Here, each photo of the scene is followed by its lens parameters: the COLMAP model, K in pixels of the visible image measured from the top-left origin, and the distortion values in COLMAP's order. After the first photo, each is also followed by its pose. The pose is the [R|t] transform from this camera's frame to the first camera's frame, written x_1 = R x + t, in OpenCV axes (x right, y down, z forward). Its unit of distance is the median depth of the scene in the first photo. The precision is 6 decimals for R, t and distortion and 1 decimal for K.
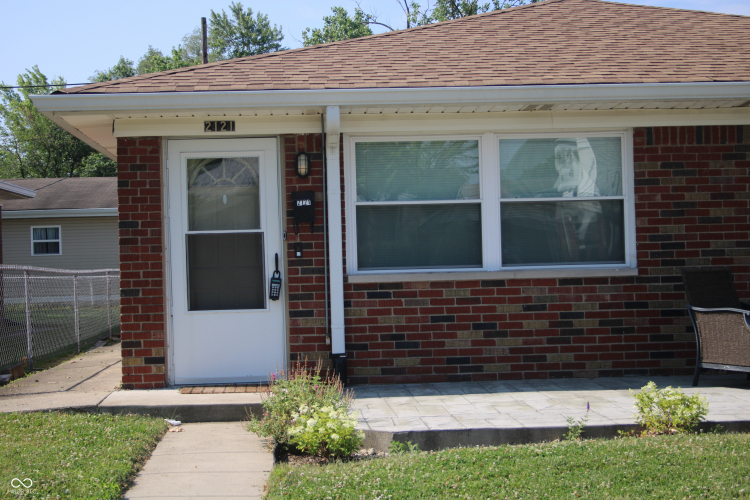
lens RADIAL K [[1320.9, 0, 375.0], [0, 1320.9, 250.0], [0, 0, 1]] dist [0.043157, 0.050465]
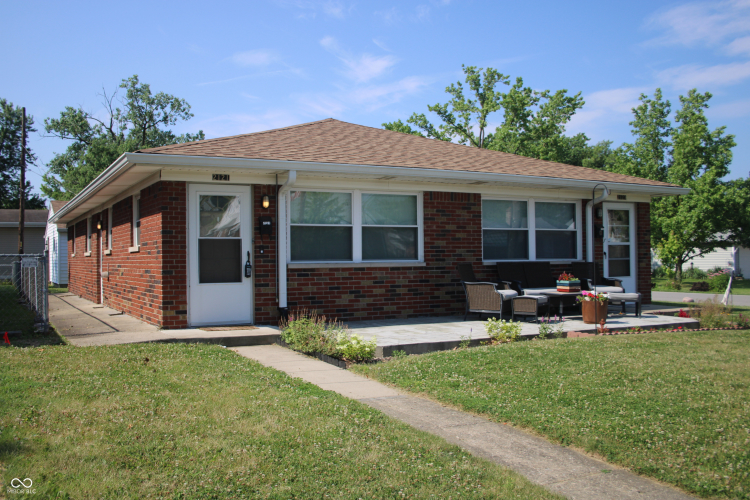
lens RADIAL K [[730.0, 0, 375.0], [0, 730.0, 250.0], [0, 0, 1]] dist [-0.061669, 0.000771]
pose [[0.908291, 0.021407, 0.417790, -0.327491], [-0.018326, 0.999767, -0.011384, 0.009131], [-0.417937, 0.002684, 0.908472, 0.043283]]
